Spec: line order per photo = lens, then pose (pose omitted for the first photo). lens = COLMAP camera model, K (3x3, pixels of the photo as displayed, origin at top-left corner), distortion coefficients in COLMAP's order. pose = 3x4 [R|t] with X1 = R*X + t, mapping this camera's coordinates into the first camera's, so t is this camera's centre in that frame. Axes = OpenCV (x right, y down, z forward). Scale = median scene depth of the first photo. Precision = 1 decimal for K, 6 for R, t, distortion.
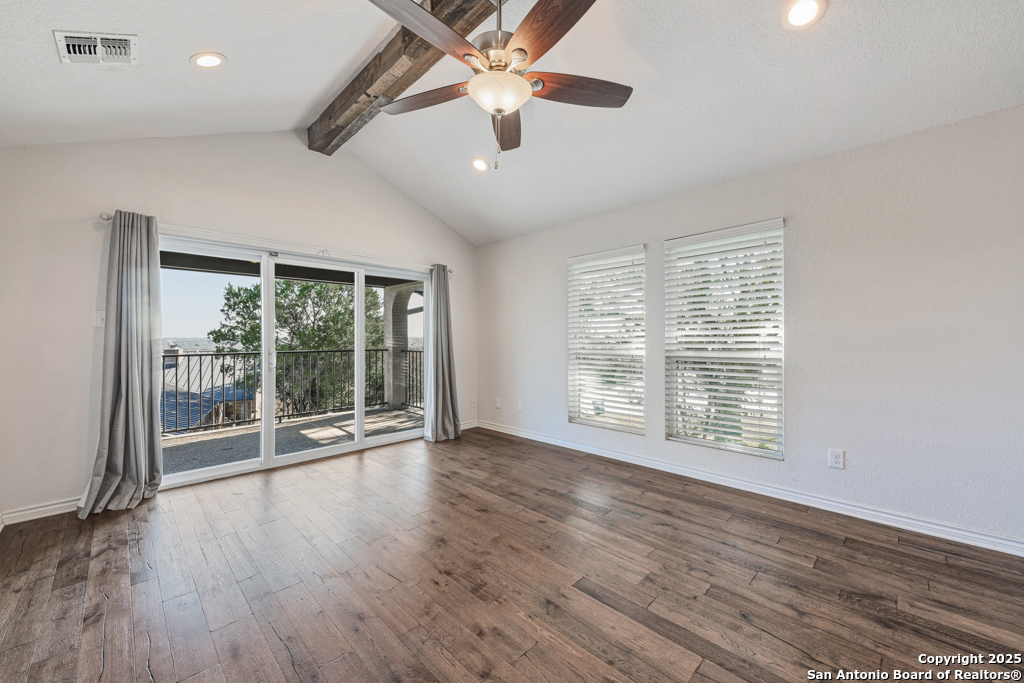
lens RADIAL K [[411.3, 0, 512.5], [0, 411.3, 336.1], [0, 0, 1]] dist [0.000398, -0.000166]
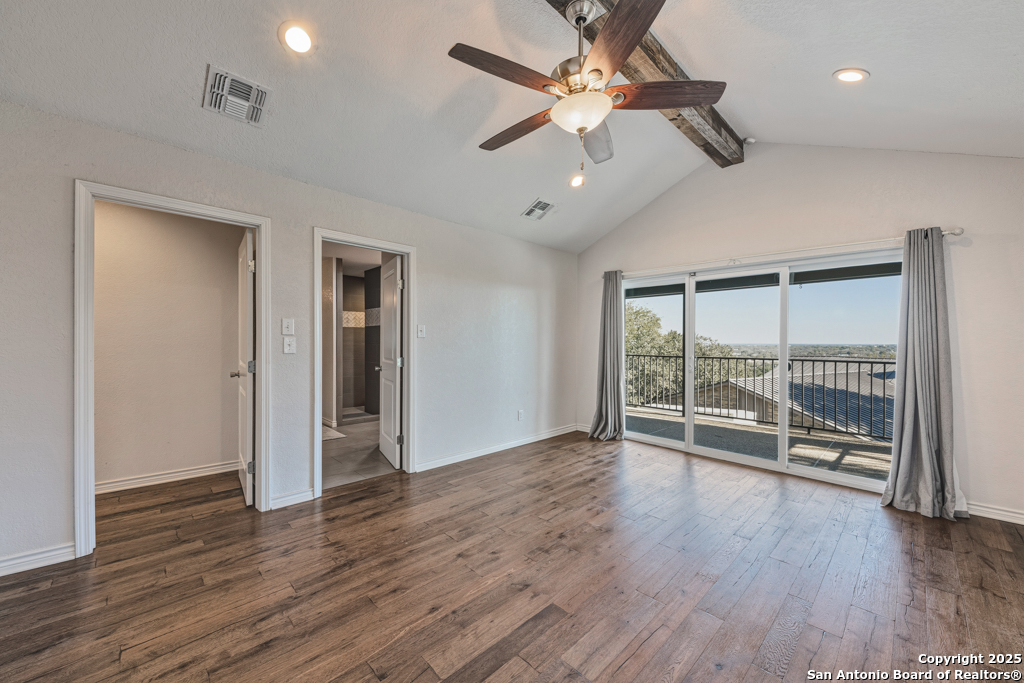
lens RADIAL K [[418.5, 0, 512.0], [0, 418.5, 341.5], [0, 0, 1]] dist [-0.000502, -0.000103]
pose [[-0.087935, -0.000674, -0.996126, 0.770765], [-0.003873, 0.999992, -0.000334, -0.002701], [0.996119, 0.003829, -0.087937, 0.675523]]
